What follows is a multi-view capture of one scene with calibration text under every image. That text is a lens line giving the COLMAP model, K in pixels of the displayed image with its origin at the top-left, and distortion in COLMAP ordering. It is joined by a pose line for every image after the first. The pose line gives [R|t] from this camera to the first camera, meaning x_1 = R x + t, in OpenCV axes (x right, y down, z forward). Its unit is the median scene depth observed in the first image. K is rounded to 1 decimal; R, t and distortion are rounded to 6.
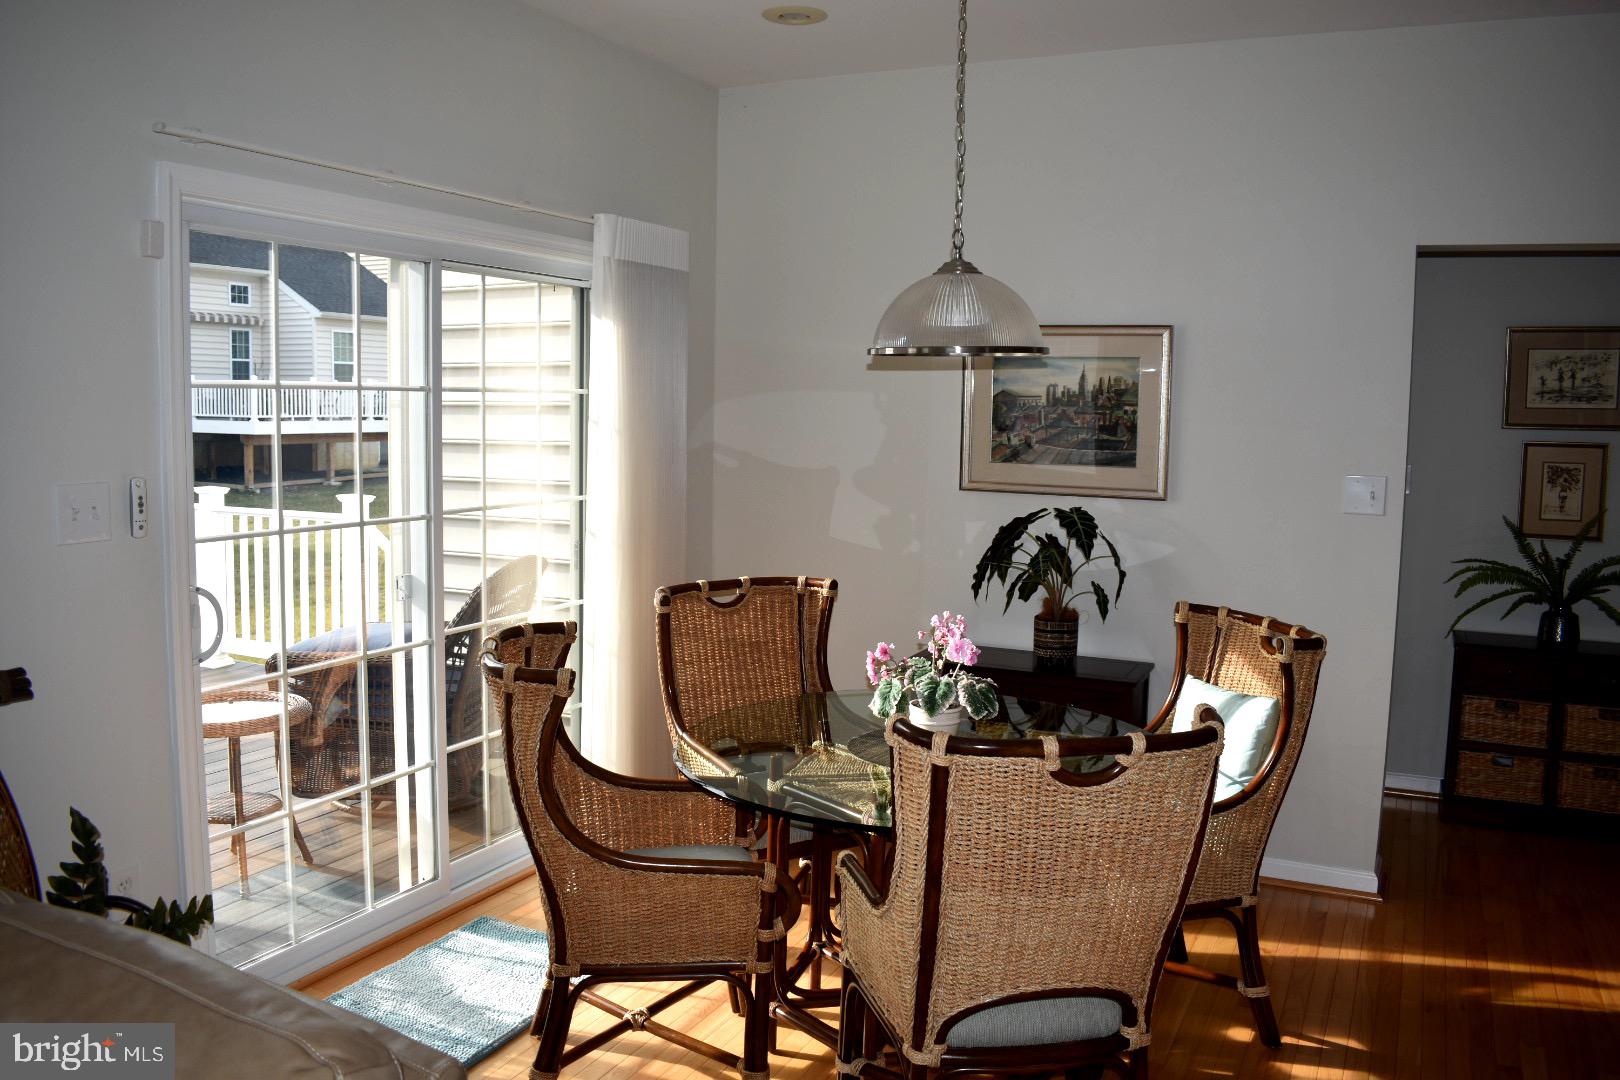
lens RADIAL K [[1264.5, 0, 815.5], [0, 1264.5, 540.8], [0, 0, 1]] dist [-0.096267, 0.015378]
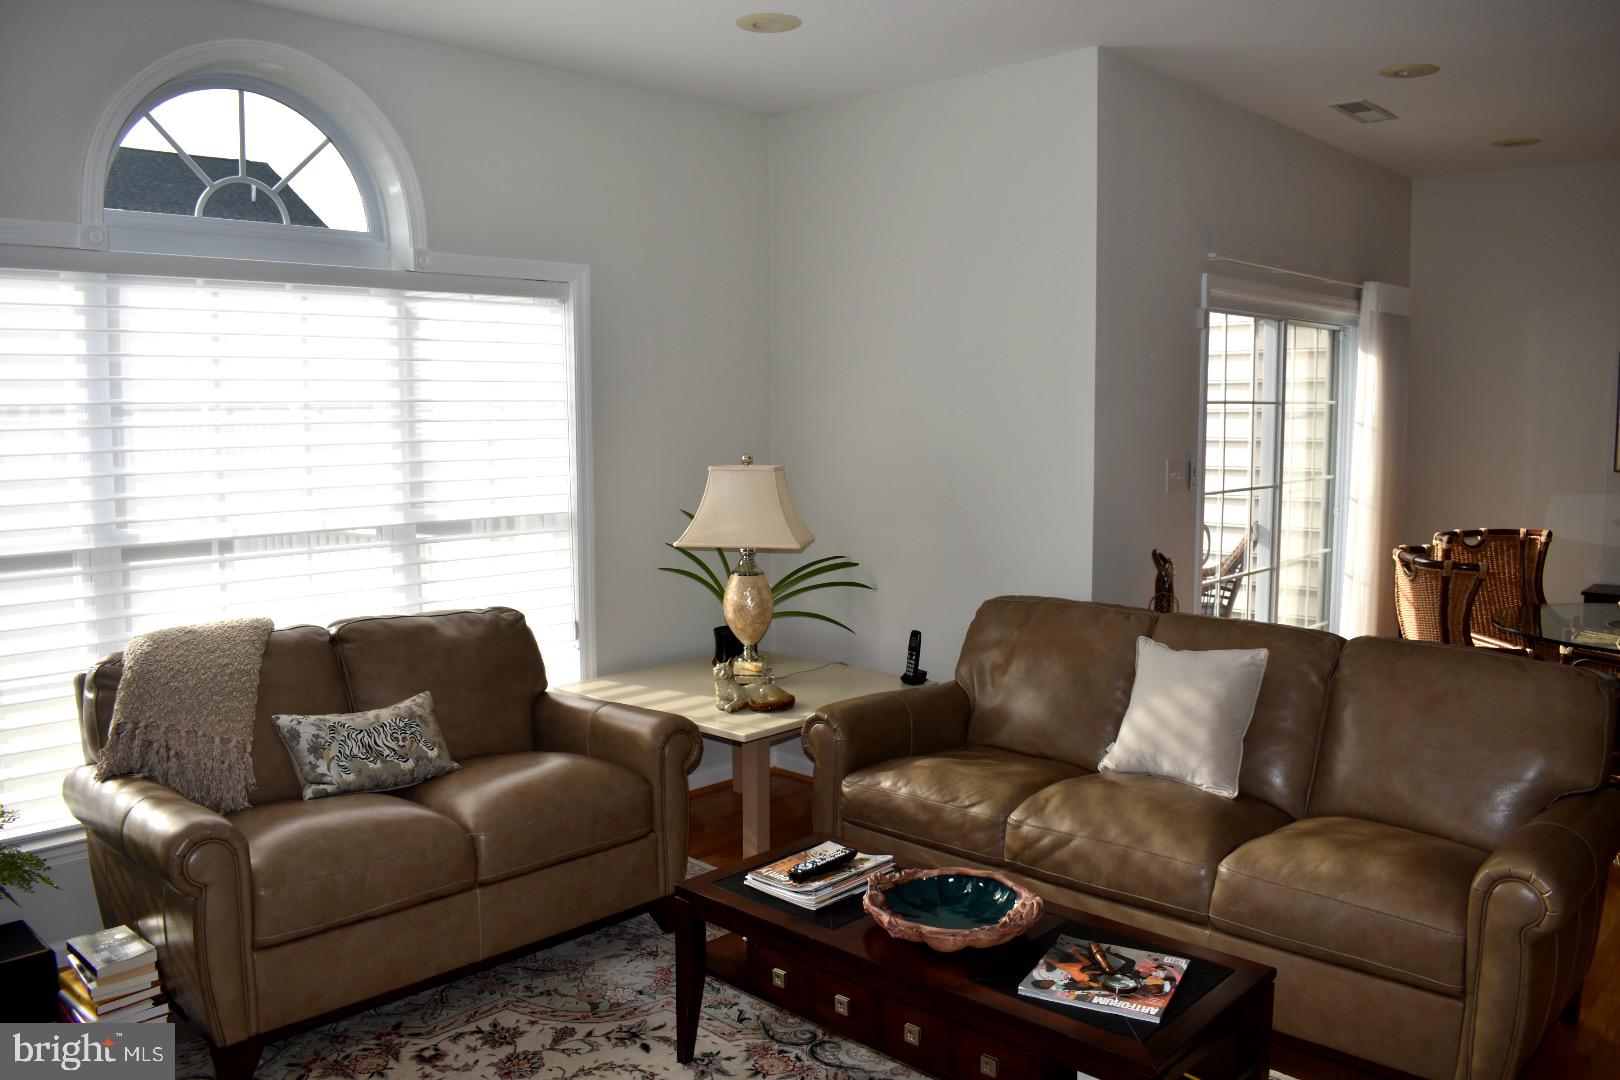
lens RADIAL K [[1264.5, 0, 803.2], [0, 1264.5, 538.8], [0, 0, 1]] dist [-0.096267, 0.015378]
pose [[0.950557, 0.009177, -0.310416, -0.360552], [-0.011255, 0.999925, -0.004904, 0.055998], [0.310347, 0.008155, 0.950588, -0.594824]]
